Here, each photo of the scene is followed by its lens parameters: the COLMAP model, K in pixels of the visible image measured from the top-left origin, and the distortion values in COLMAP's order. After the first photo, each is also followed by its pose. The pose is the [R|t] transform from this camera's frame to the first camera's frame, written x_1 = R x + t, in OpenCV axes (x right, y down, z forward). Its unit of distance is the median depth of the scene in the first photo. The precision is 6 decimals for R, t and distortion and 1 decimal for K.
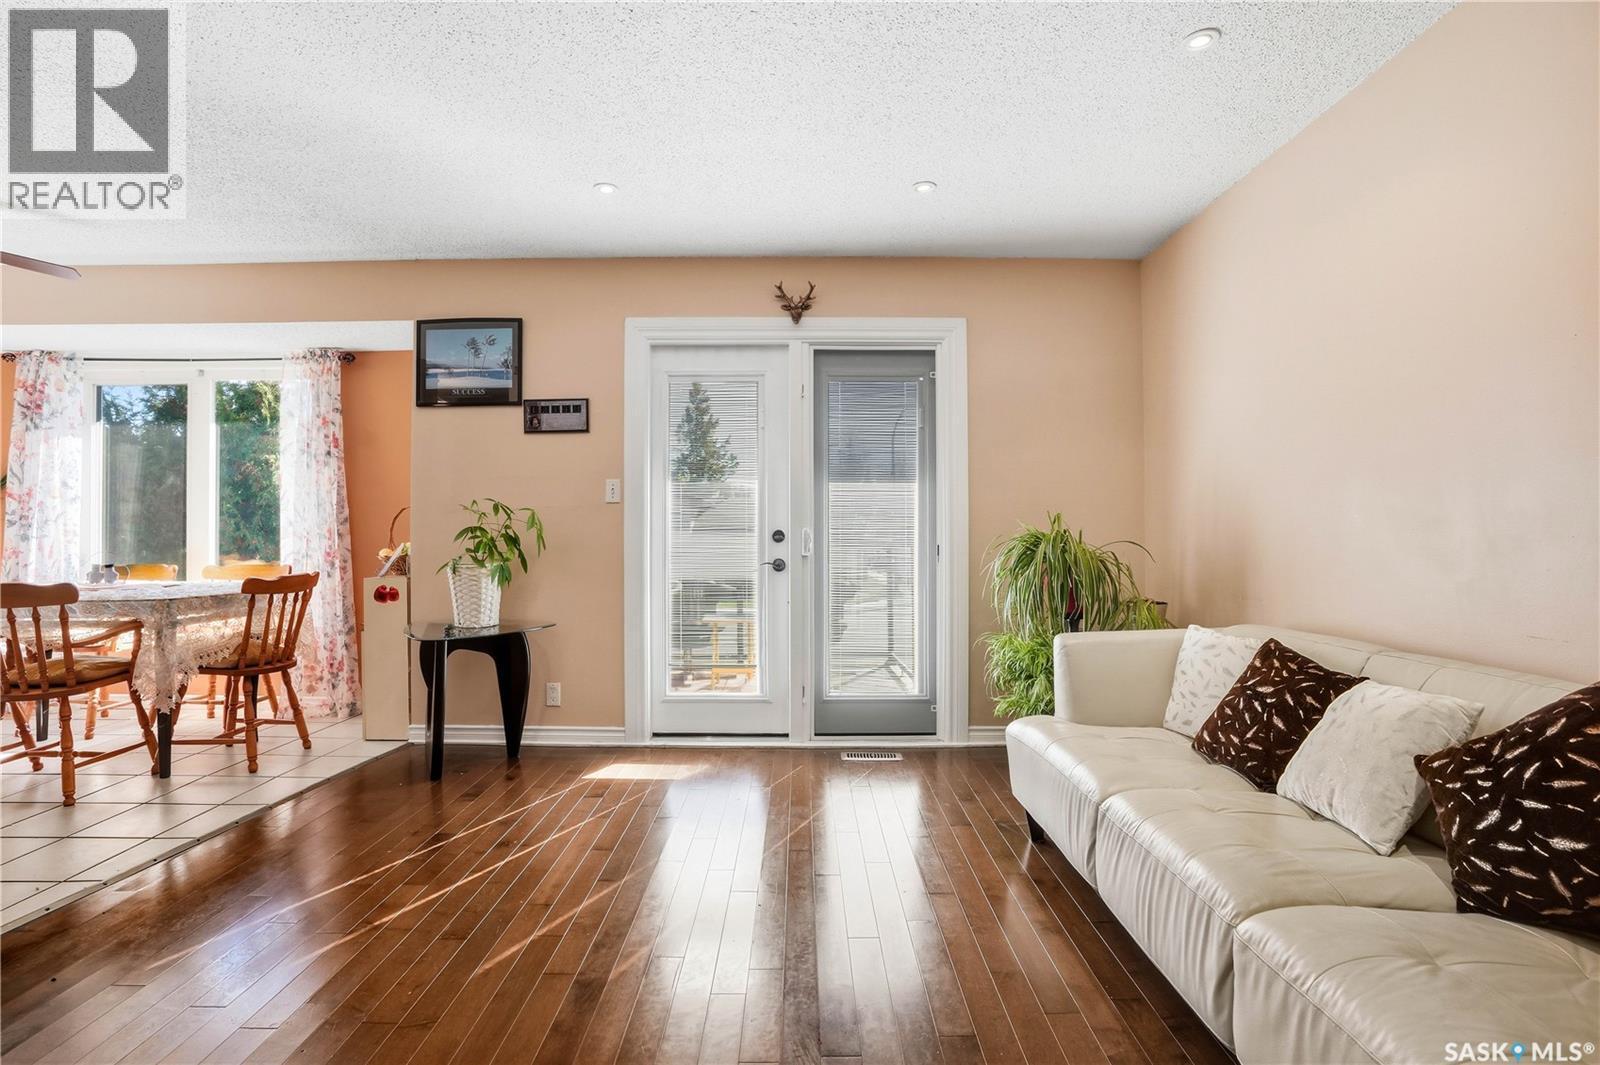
lens RADIAL K [[751.4, 0, 803.5], [0, 751.4, 517.3], [0, 0, 1]] dist [-0.071113, 0.028184]
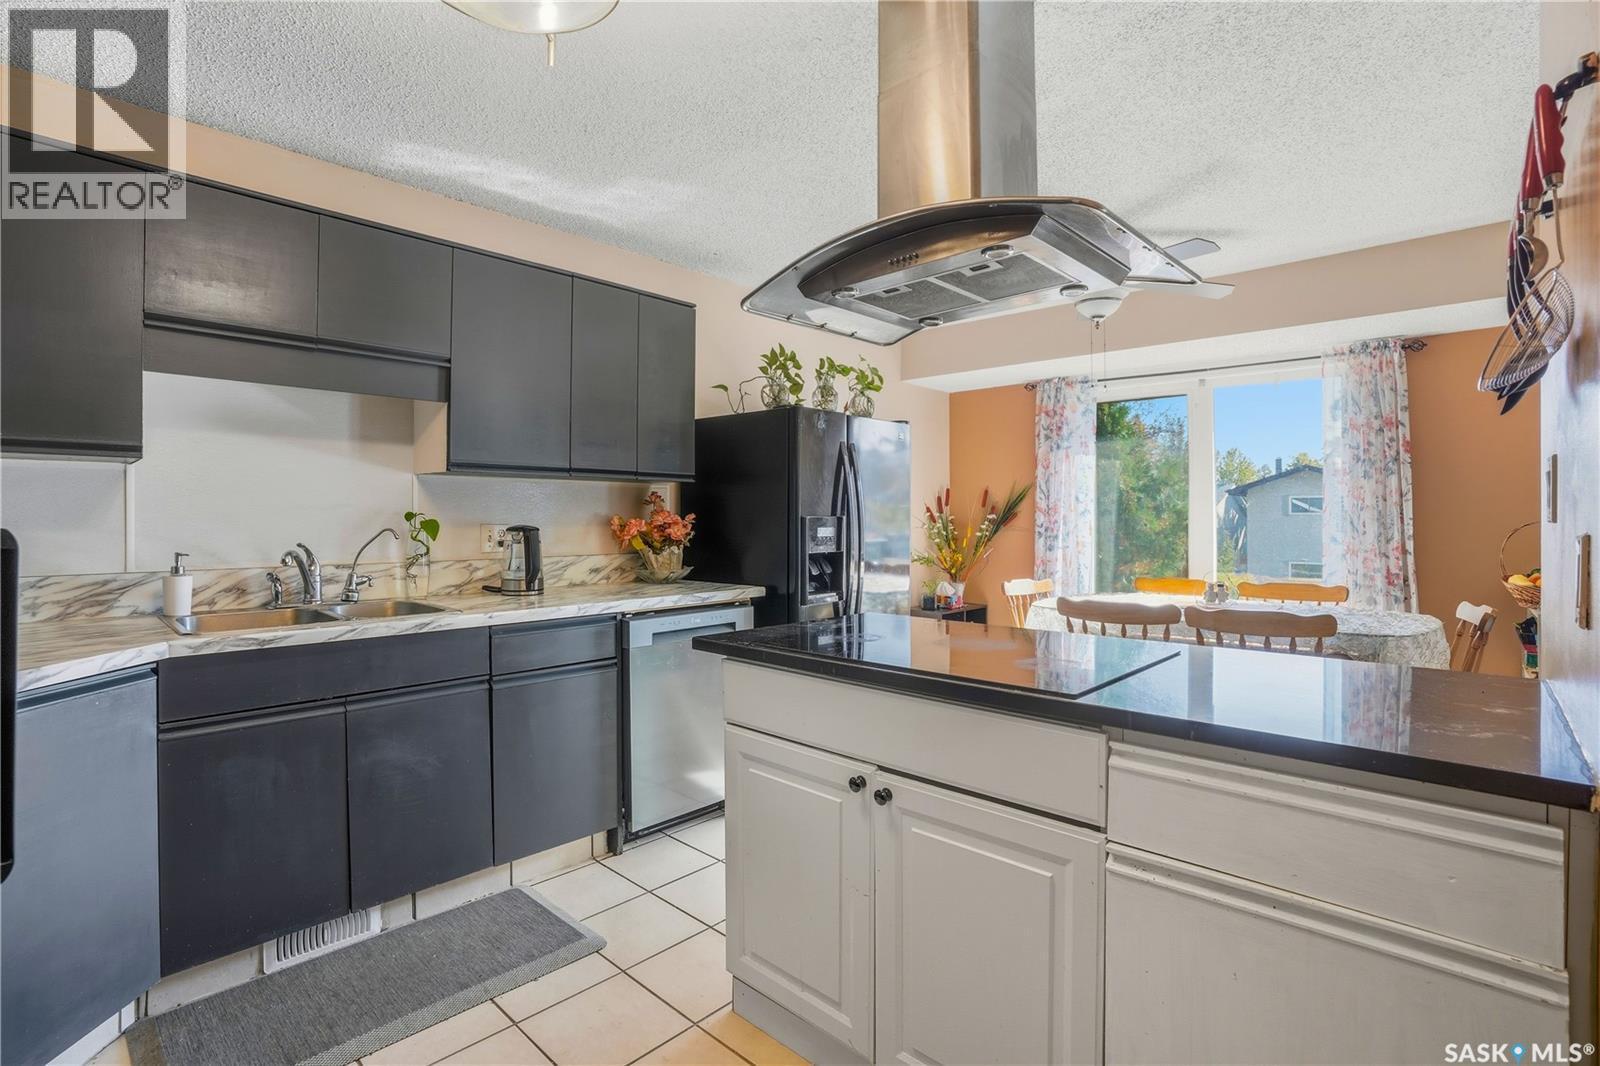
lens RADIAL K [[754.5, 0, 803.6], [0, 754.5, 523.0], [0, 0, 1]] dist [-0.066919, 0.022908]
pose [[0.735244, 0.006592, -0.677771, -0.656631], [0.006241, 0.999844, 0.016495, -0.035487], [0.677774, -0.016358, 0.735088, -0.120603]]
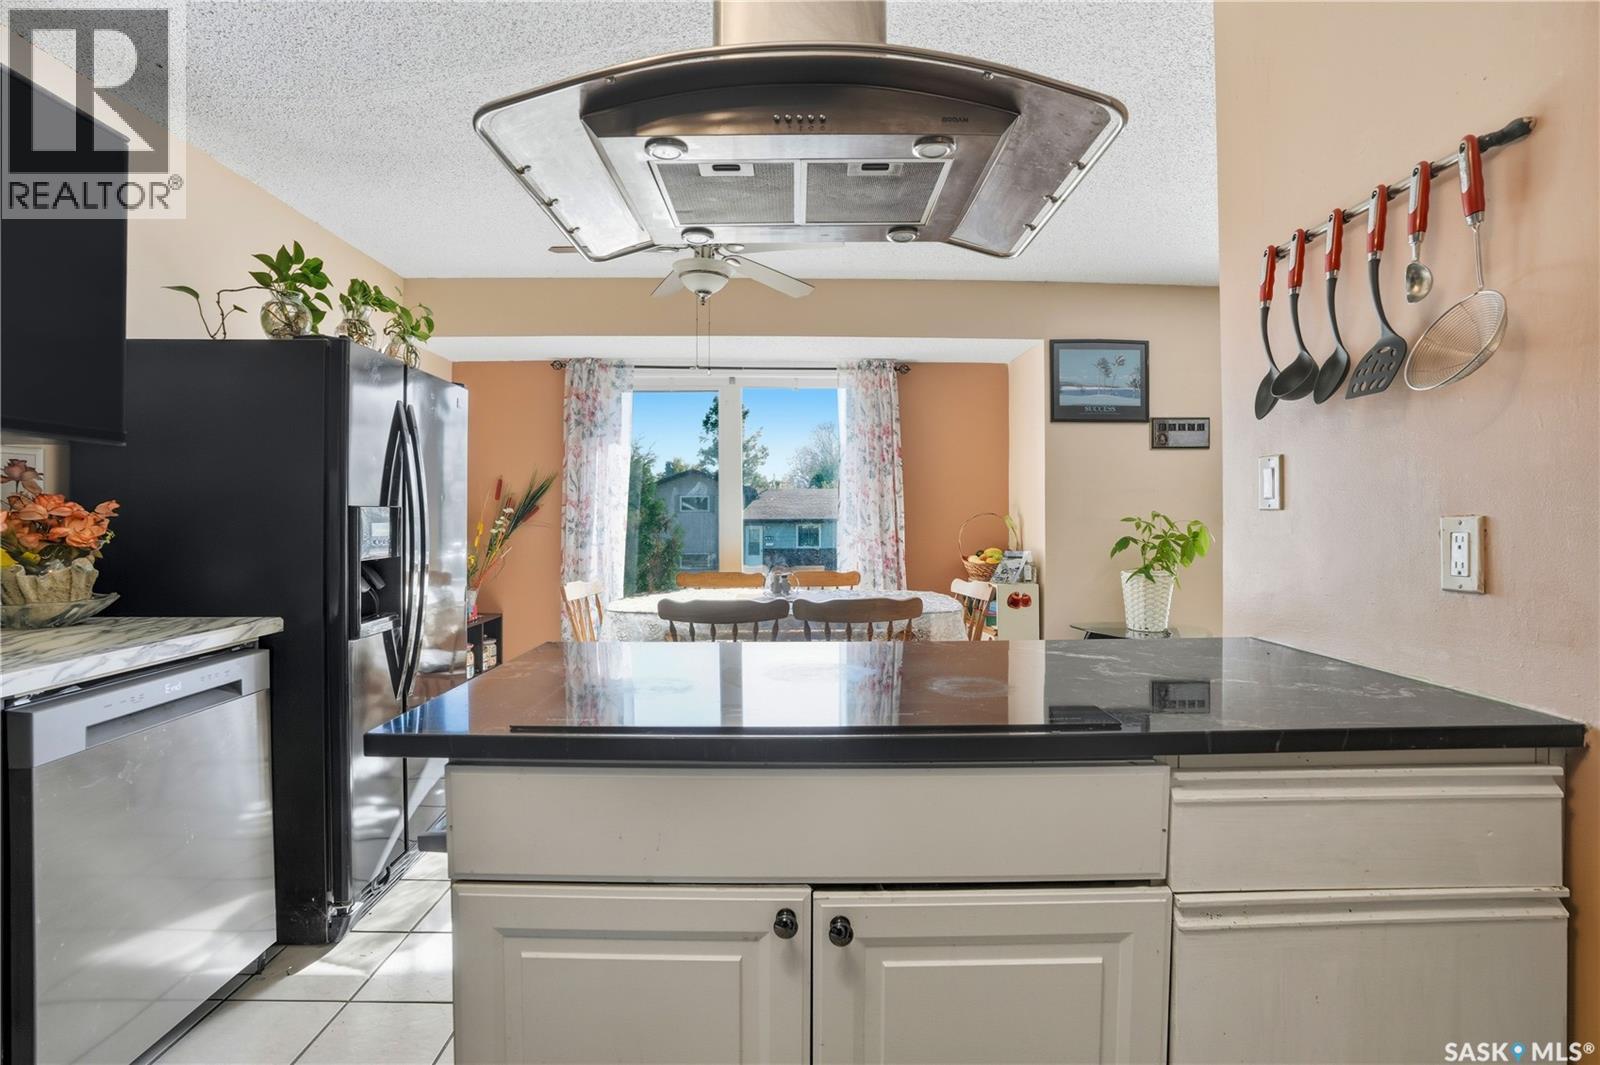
lens RADIAL K [[751.4, 0, 803.5], [0, 751.4, 517.3], [0, 0, 1]] dist [-0.071113, 0.028184]
pose [[0.999761, 0.001396, 0.021811, -0.901816], [-0.001714, 0.999893, 0.014549, -0.029340], [-0.021788, -0.014583, 0.999656, -0.055291]]
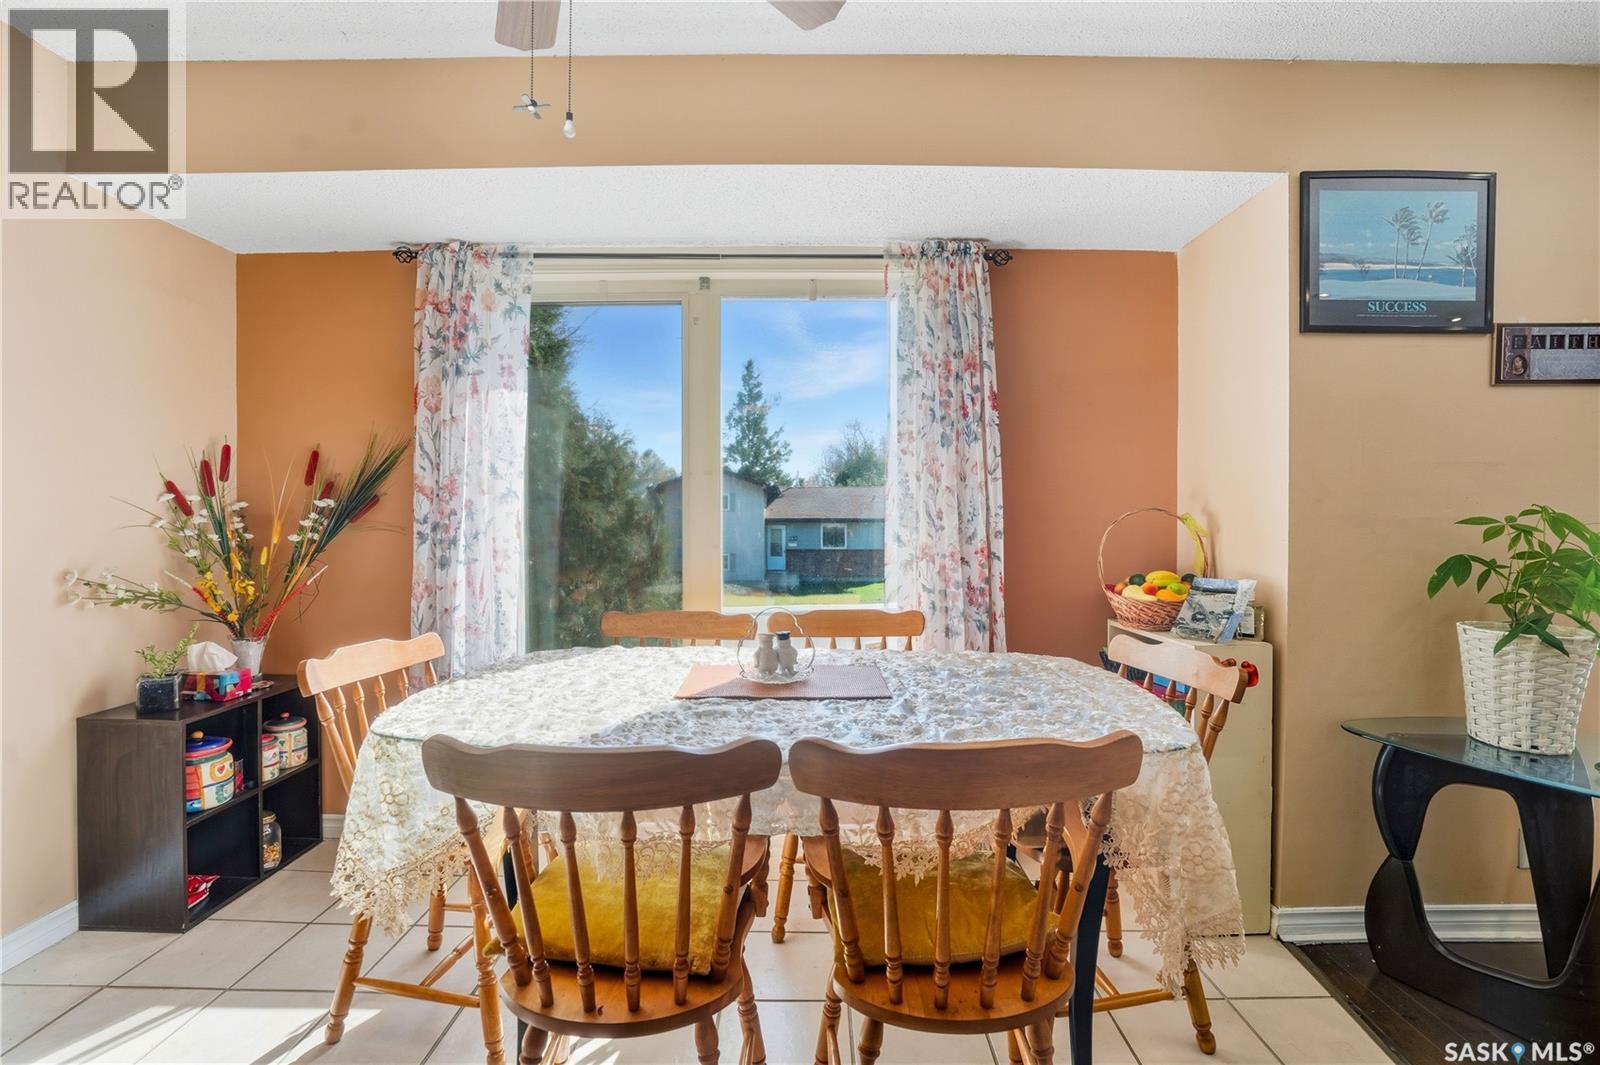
lens RADIAL K [[754.5, 0, 803.6], [0, 754.5, 522.5], [0, 0, 1]] dist [-0.066919, 0.022908]
pose [[0.999927, 0.003251, -0.011674, -0.887222], [-0.002993, 0.999753, 0.022044, -0.020529], [0.011743, -0.022007, 0.999689, 0.455070]]
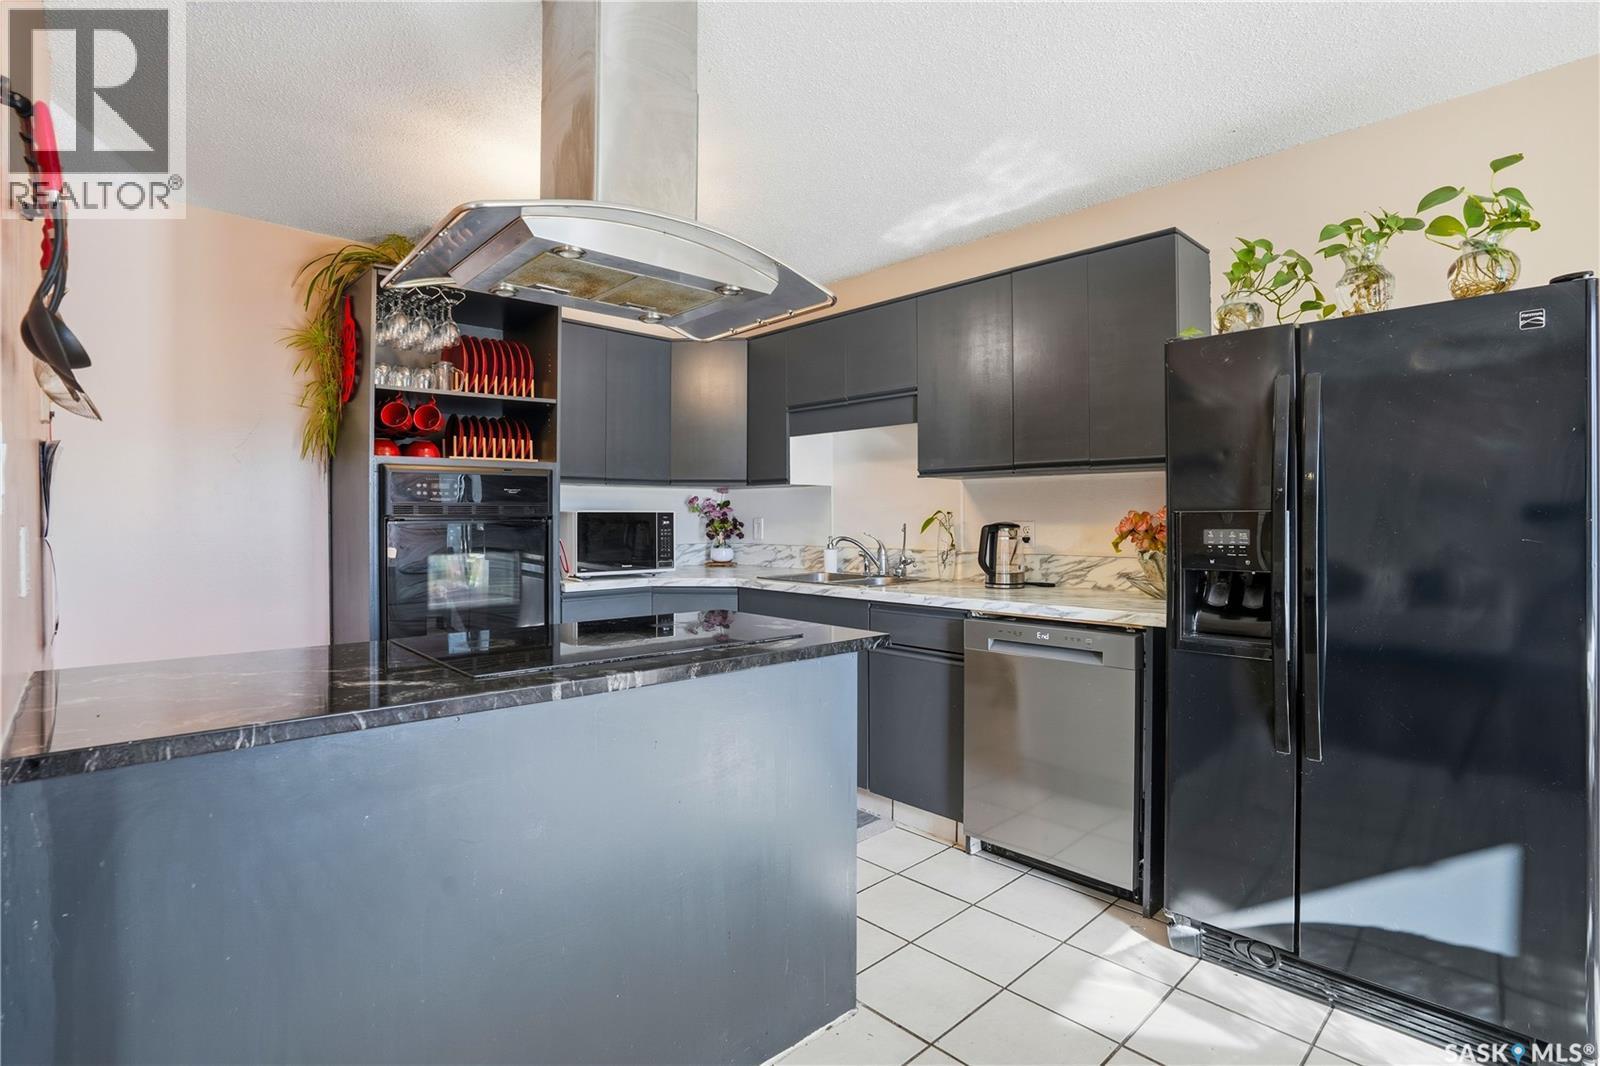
lens RADIAL K [[779.1, 0, 789.8], [0, 779.1, 529.6], [0, 0, 1]] dist [-0.044746, 0.000979]
pose [[-0.727146, 0.011457, -0.686387, -0.641023], [0.009591, 0.999933, 0.006530, -0.021385], [0.686416, -0.001834, -0.727207, 0.725839]]
